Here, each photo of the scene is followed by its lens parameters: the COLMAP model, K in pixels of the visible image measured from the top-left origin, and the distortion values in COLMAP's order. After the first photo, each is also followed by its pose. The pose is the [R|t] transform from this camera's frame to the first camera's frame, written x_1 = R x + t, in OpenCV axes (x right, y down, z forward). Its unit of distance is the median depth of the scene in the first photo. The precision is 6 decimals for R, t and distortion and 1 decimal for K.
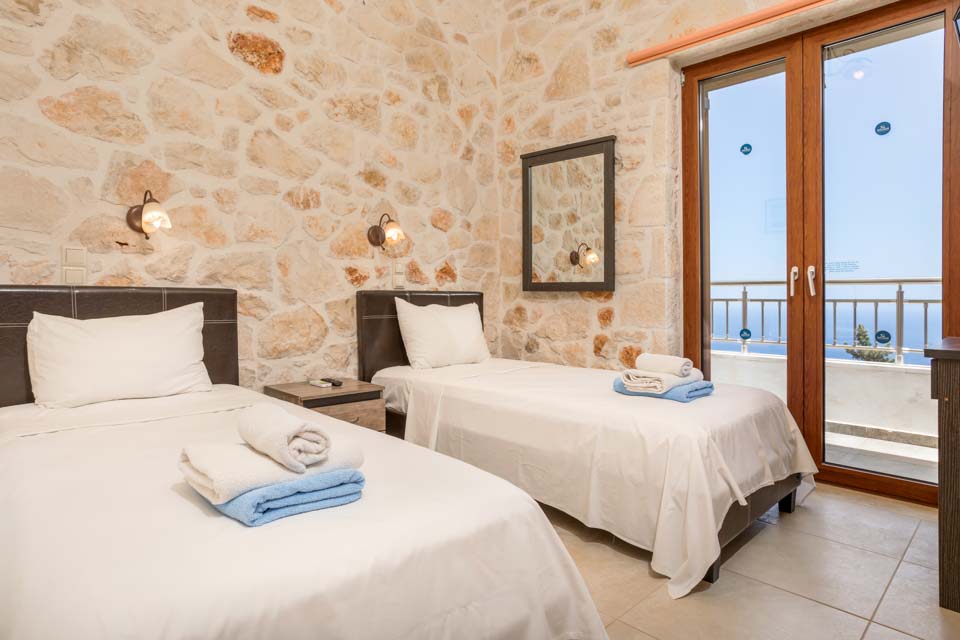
lens RADIAL K [[540.0, 0, 480.0], [0, 540.0, 320.0], [0, 0, 1]] dist [0.004923, 0.001976]
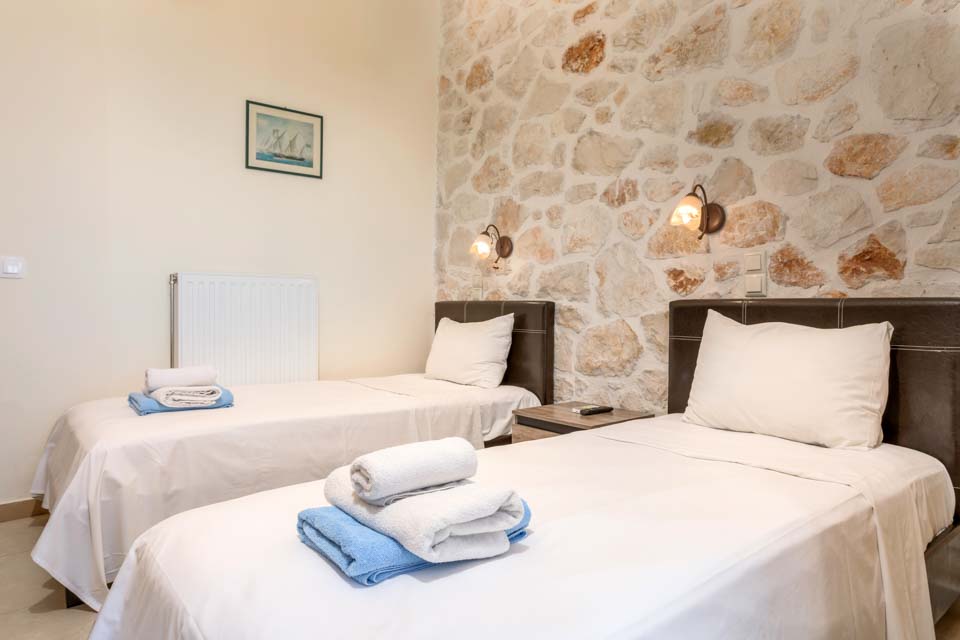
lens RADIAL K [[606.1, 0, 480.0], [0, 606.1, 320.0], [0, 0, 1]] dist [-0.006228, 0.001483]
pose [[-0.082524, 0.030014, -0.996137, 0.648845], [-0.034775, 0.998851, 0.032977, -0.049544], [0.995982, 0.037363, -0.081385, 0.867652]]
